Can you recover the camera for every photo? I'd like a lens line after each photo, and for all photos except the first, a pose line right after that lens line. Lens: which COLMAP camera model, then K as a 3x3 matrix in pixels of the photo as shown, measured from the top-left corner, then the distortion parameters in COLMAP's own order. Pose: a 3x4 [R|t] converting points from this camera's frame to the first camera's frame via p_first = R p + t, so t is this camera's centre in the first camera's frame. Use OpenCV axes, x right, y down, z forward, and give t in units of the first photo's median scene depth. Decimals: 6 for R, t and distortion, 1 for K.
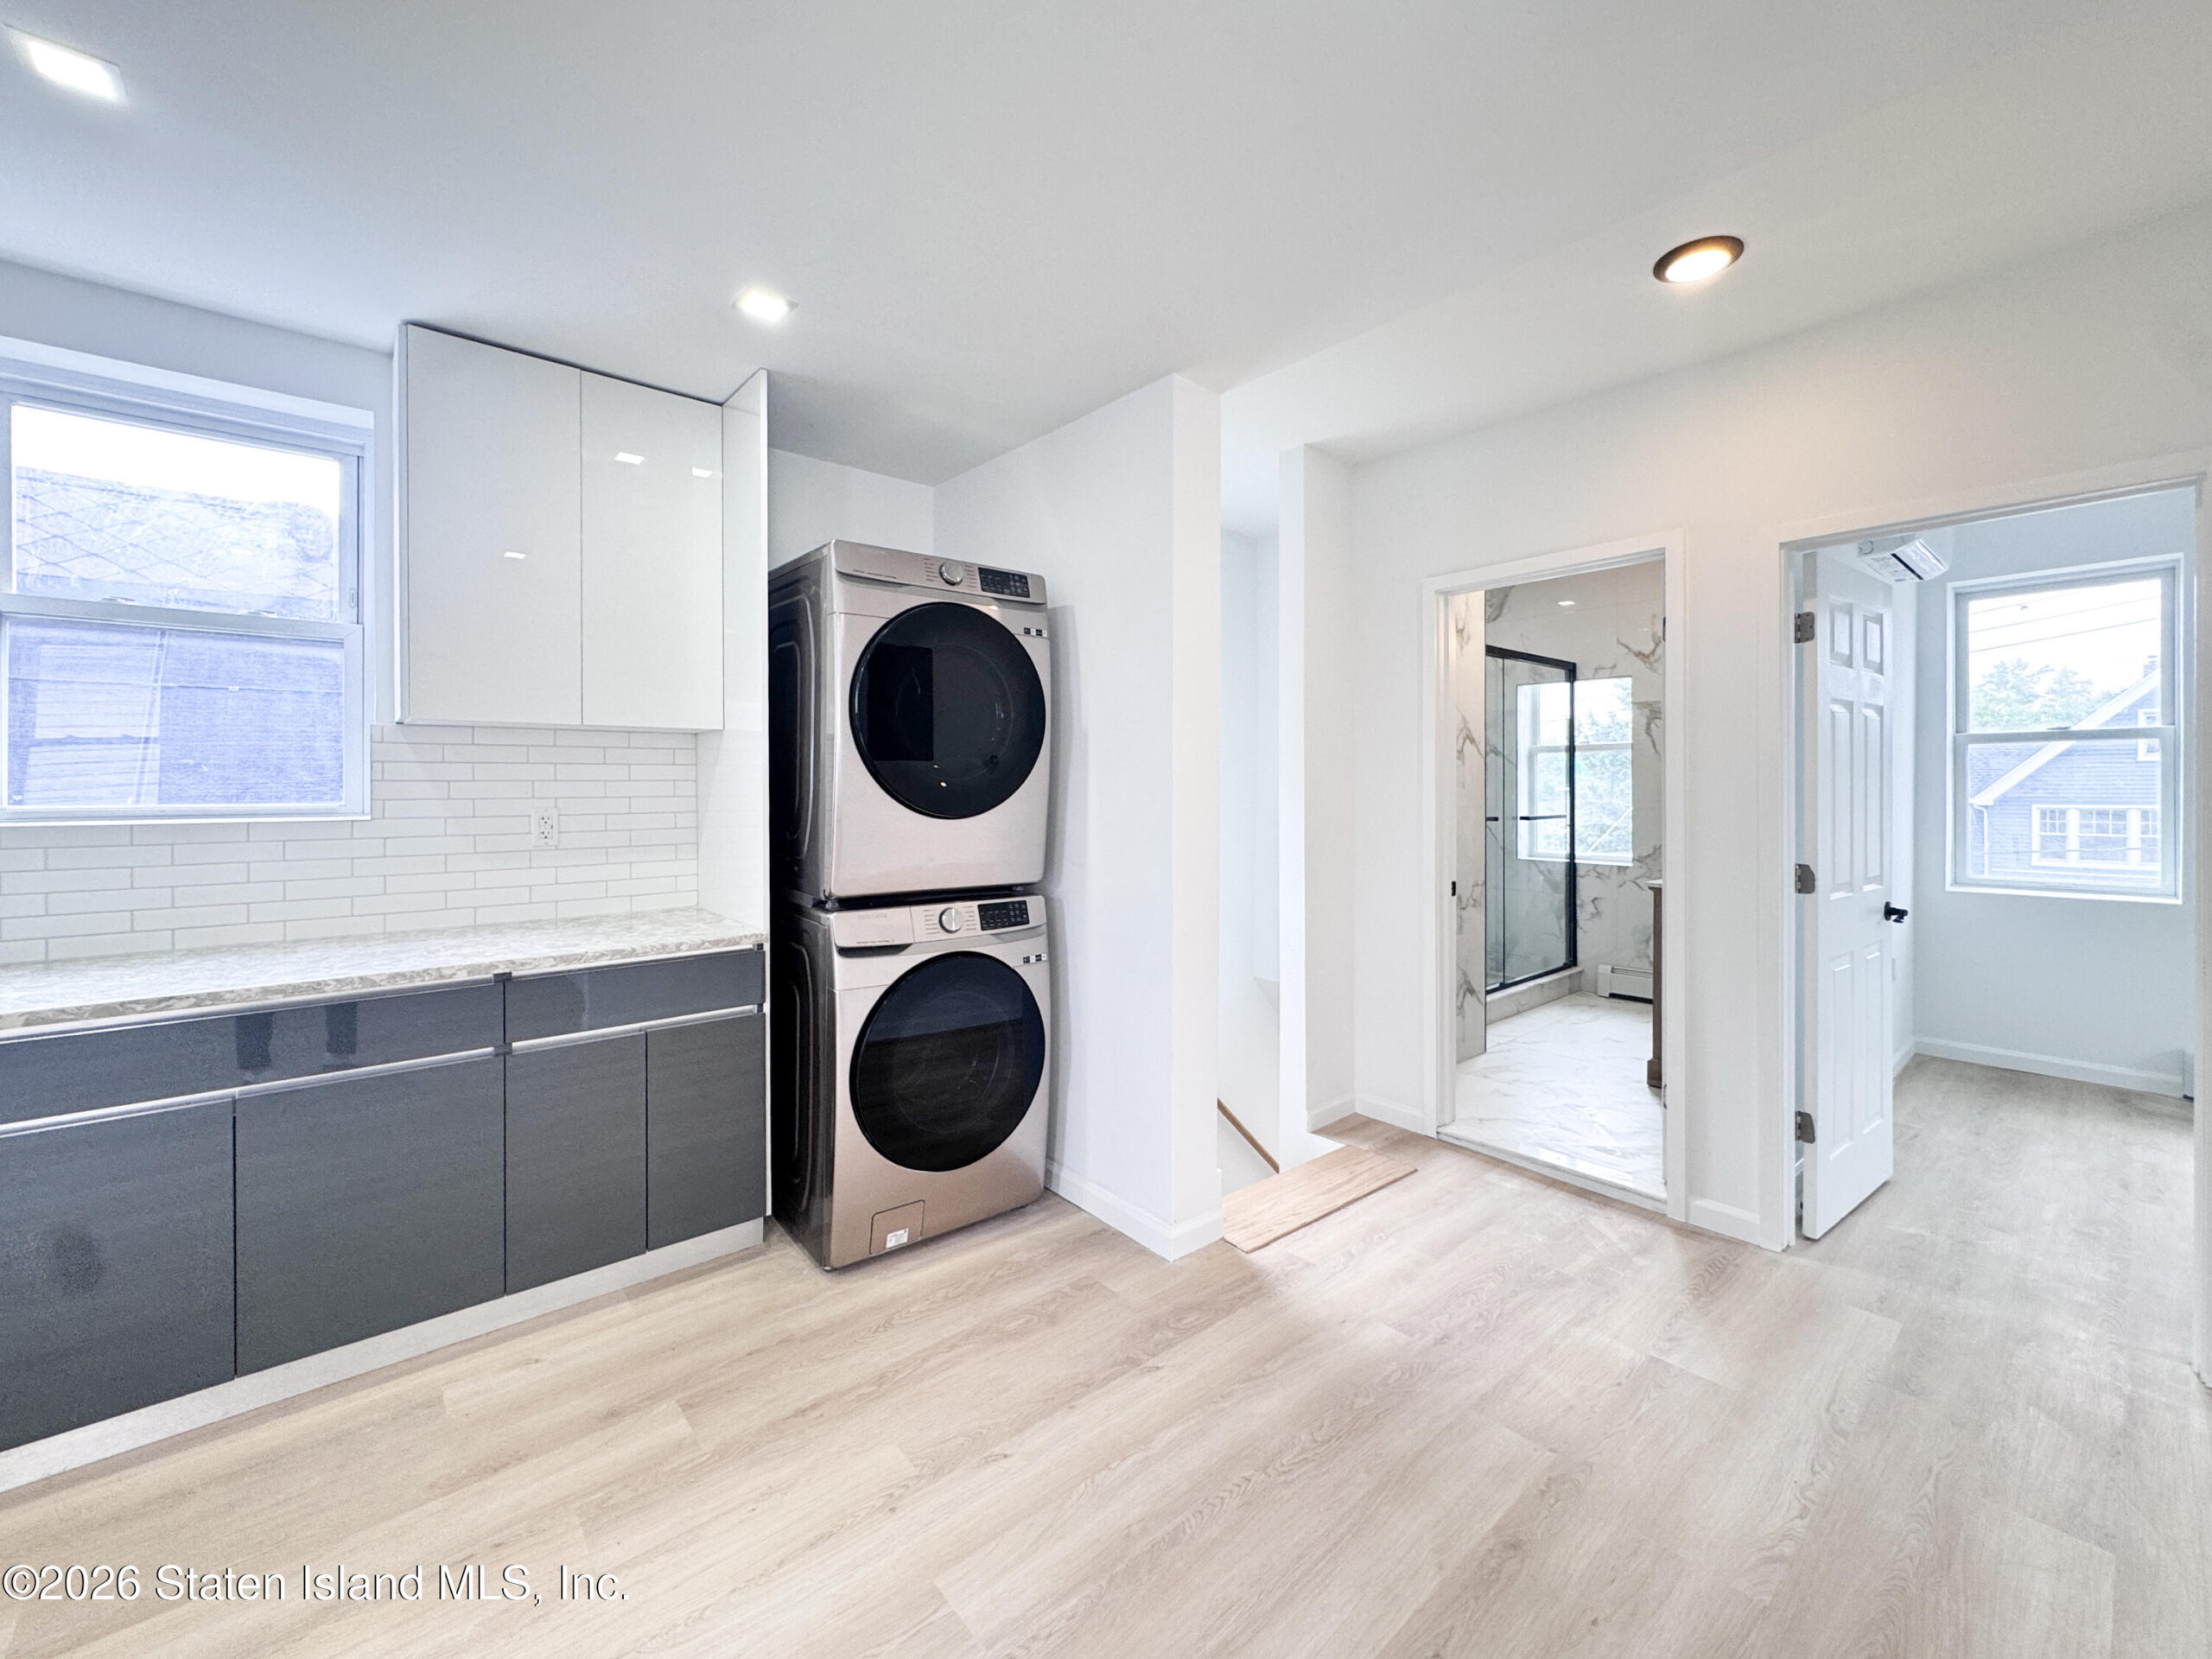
lens RADIAL K [[887.0, 0, 1111.3], [0, 887.0, 788.9], [0, 0, 1]] dist [-0.001009, -0.000016]
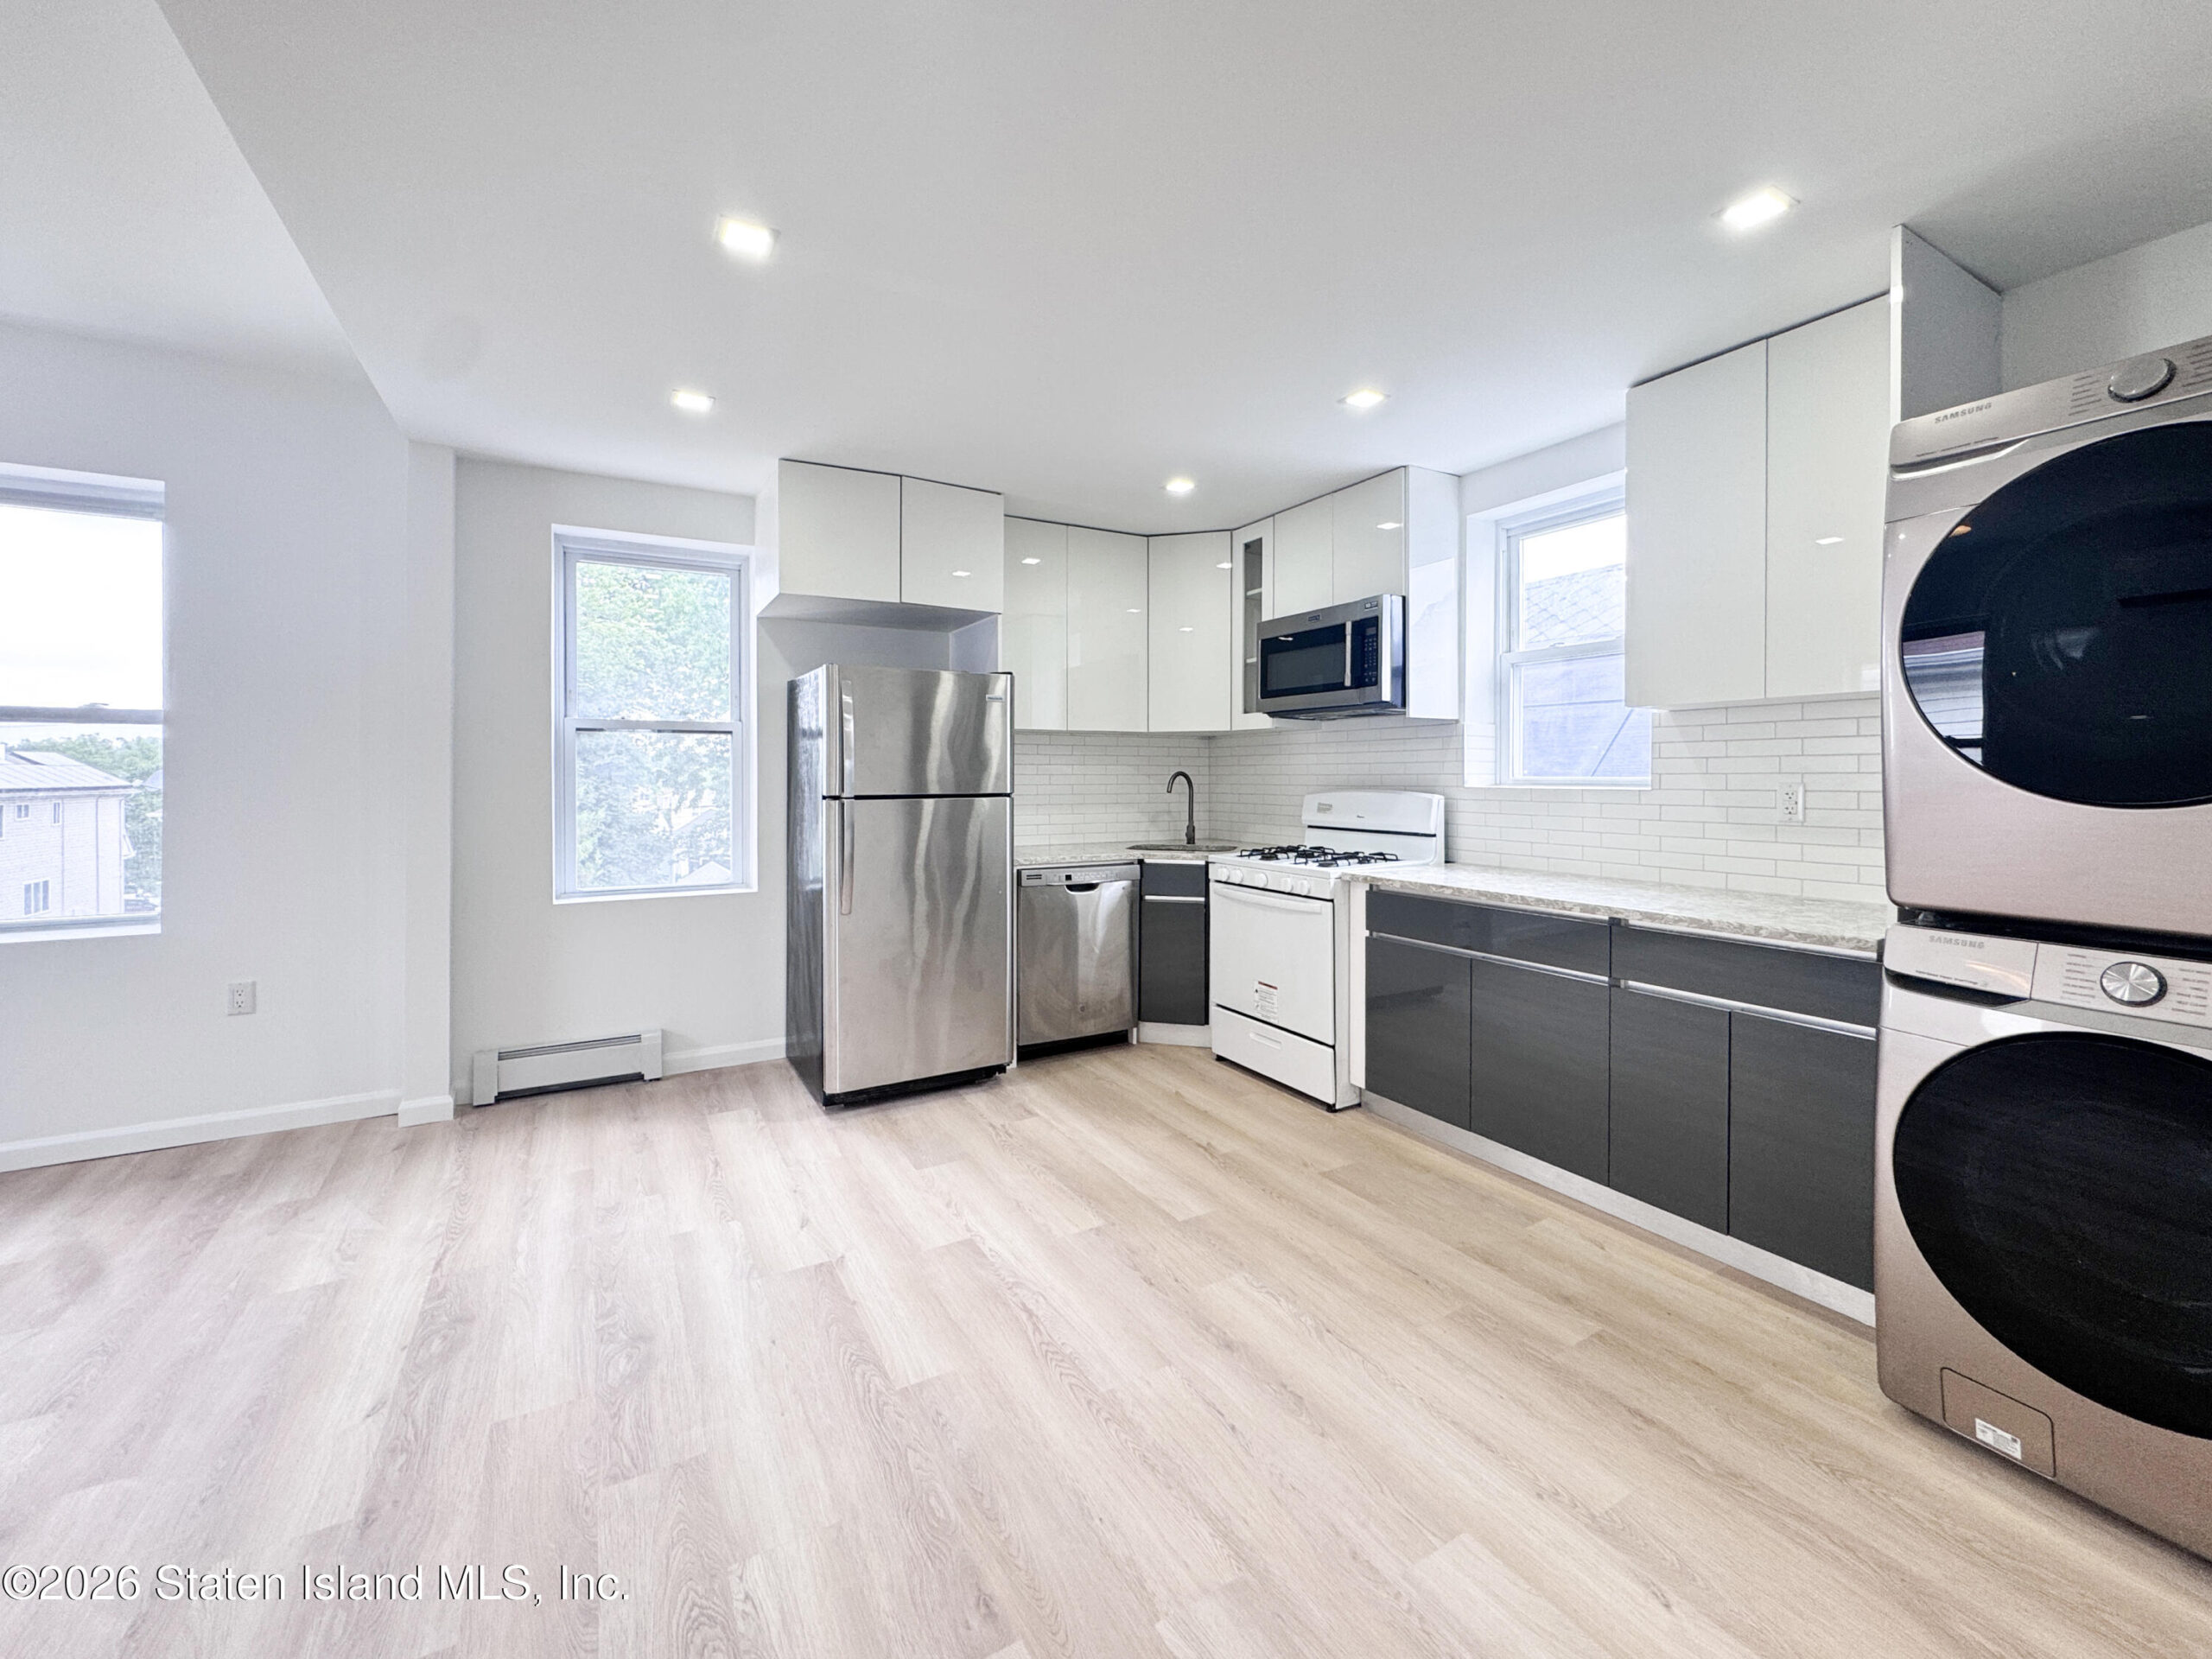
lens RADIAL K [[893.3, 0, 1106.3], [0, 893.3, 782.1], [0, 0, 1]] dist [0.000306, 0.000080]
pose [[-0.175565, 0.008977, -0.984427, 0.593855], [-0.001327, 0.999955, 0.009355, 0.014754], [0.984467, 0.002949, -0.175545, 0.522394]]
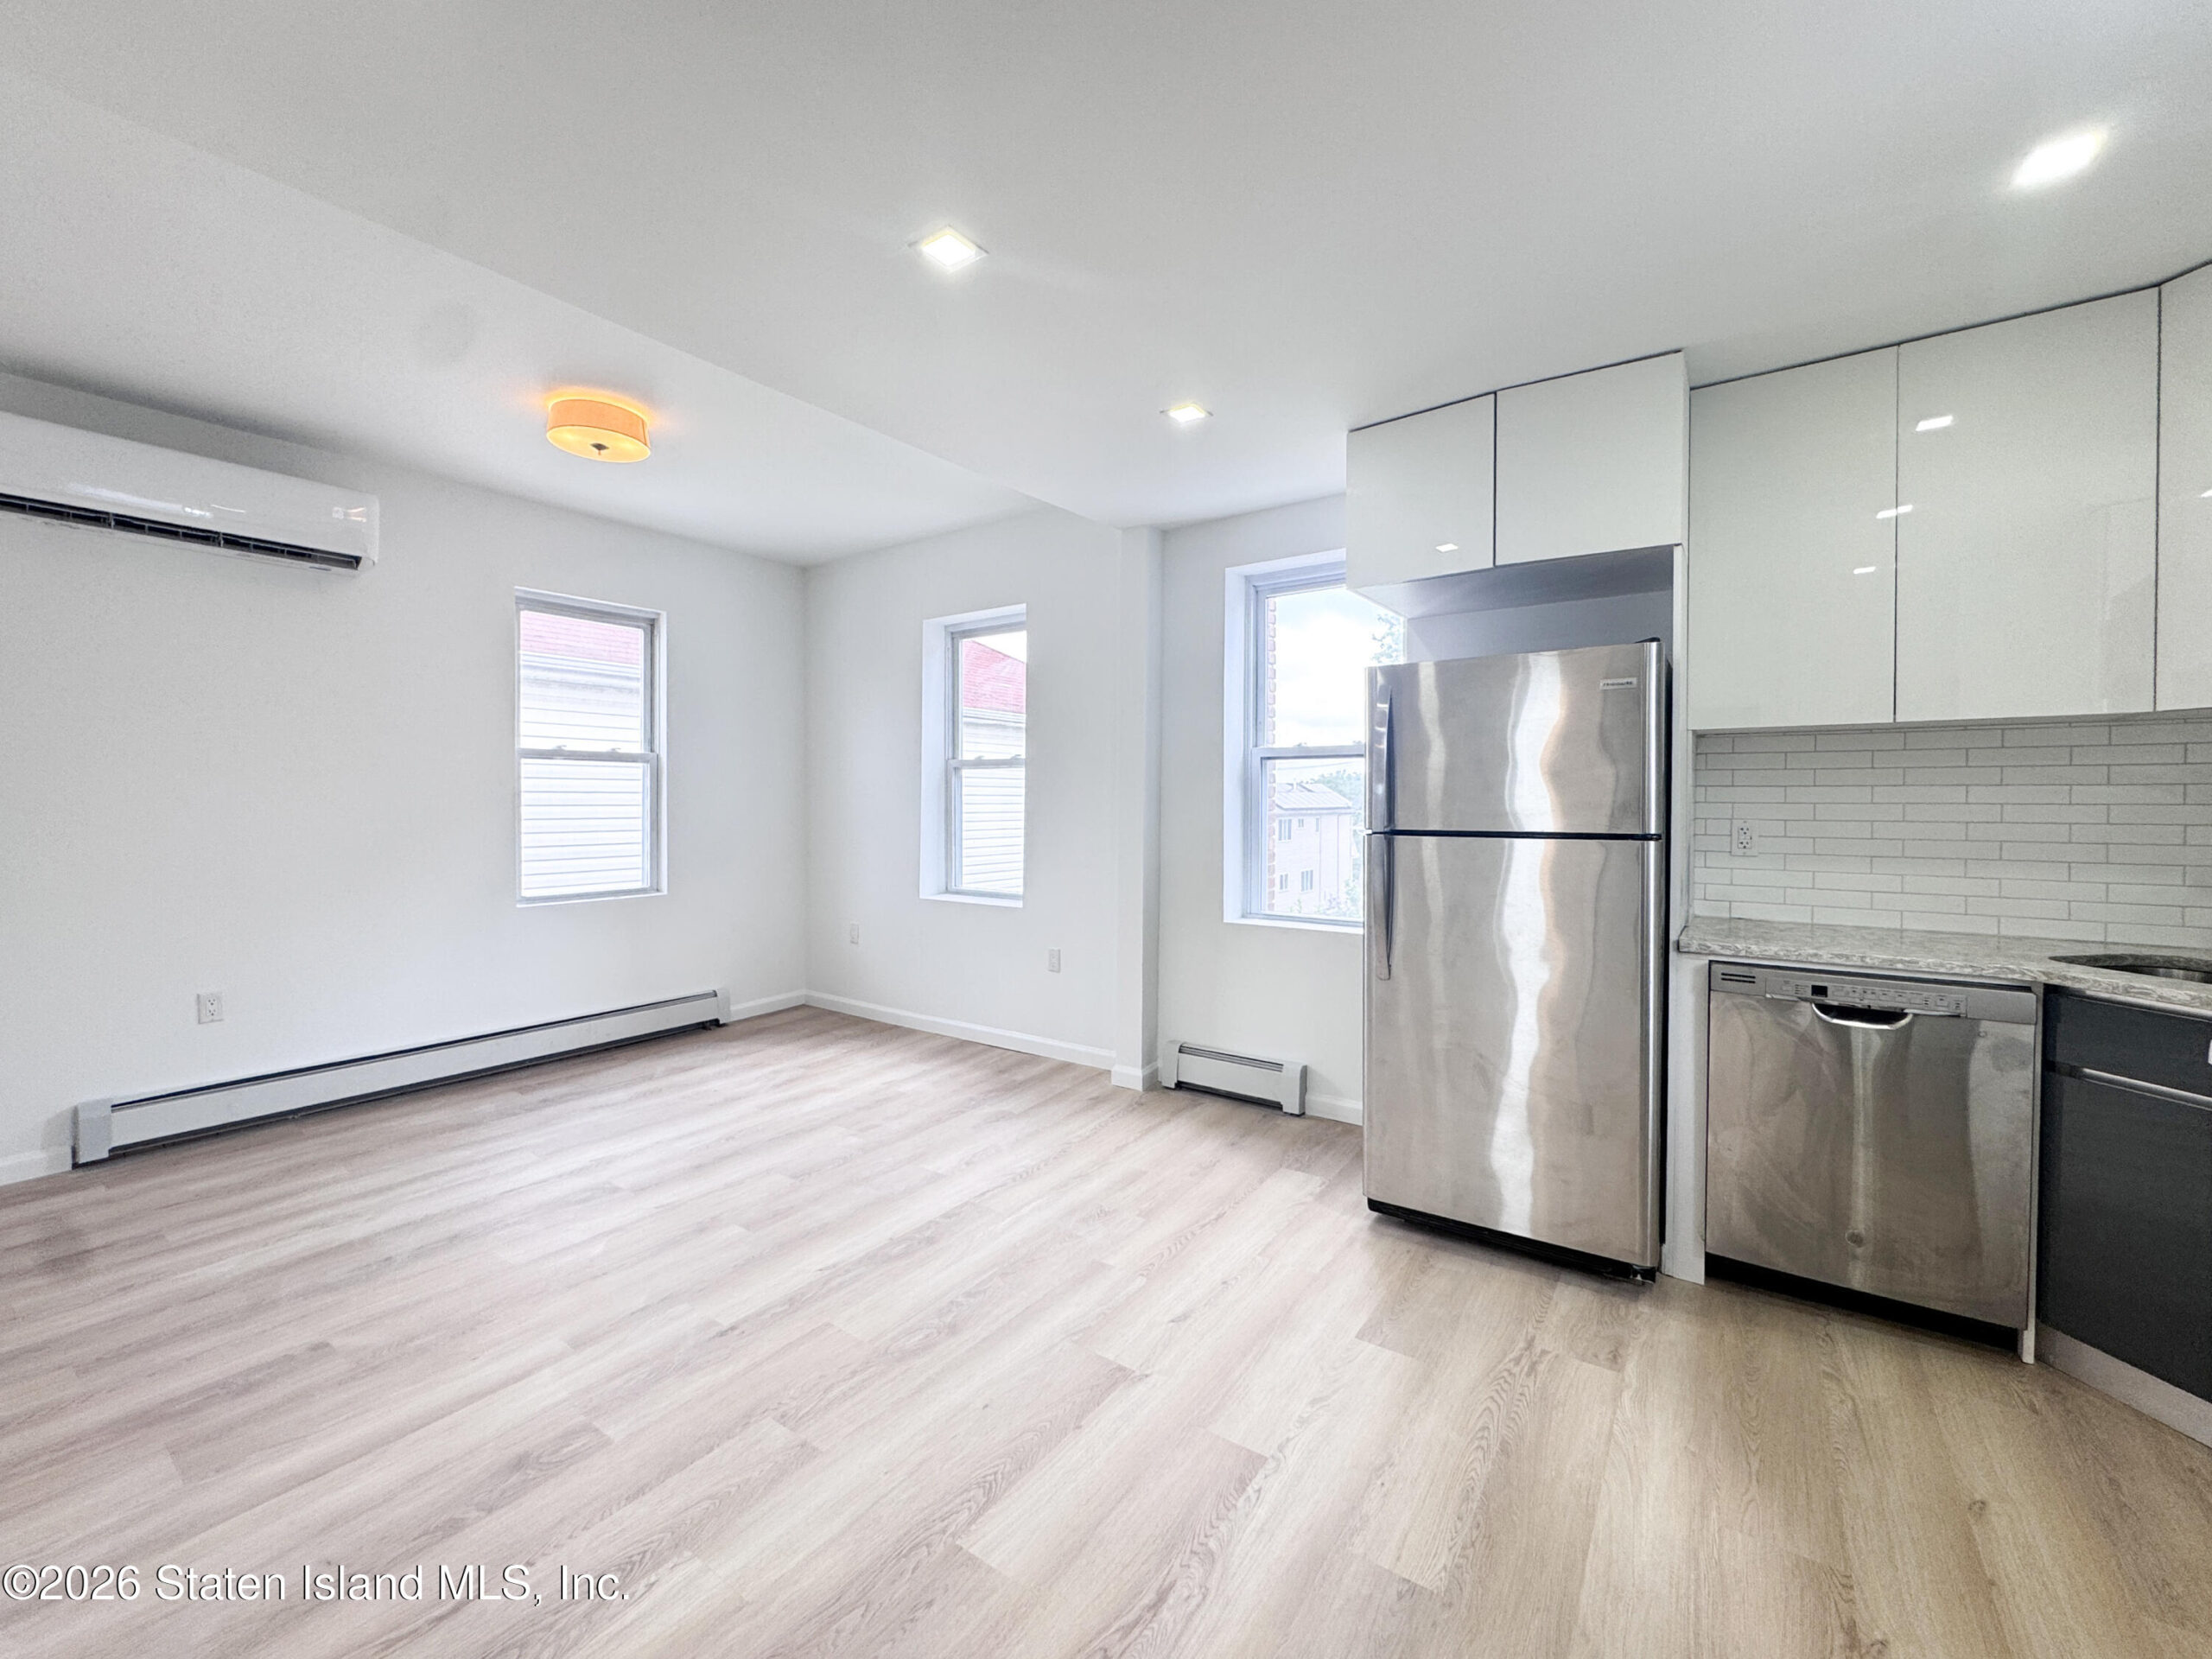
lens RADIAL K [[903.5, 0, 1100.7], [0, 903.5, 813.3], [0, 0, 1]] dist [-0.003371, -0.000380]
pose [[-0.966477, 0.004598, -0.256711, -0.160118], [0.000025, 0.999841, 0.017815, 0.008608], [0.256752, 0.017212, -0.966324, 0.904674]]
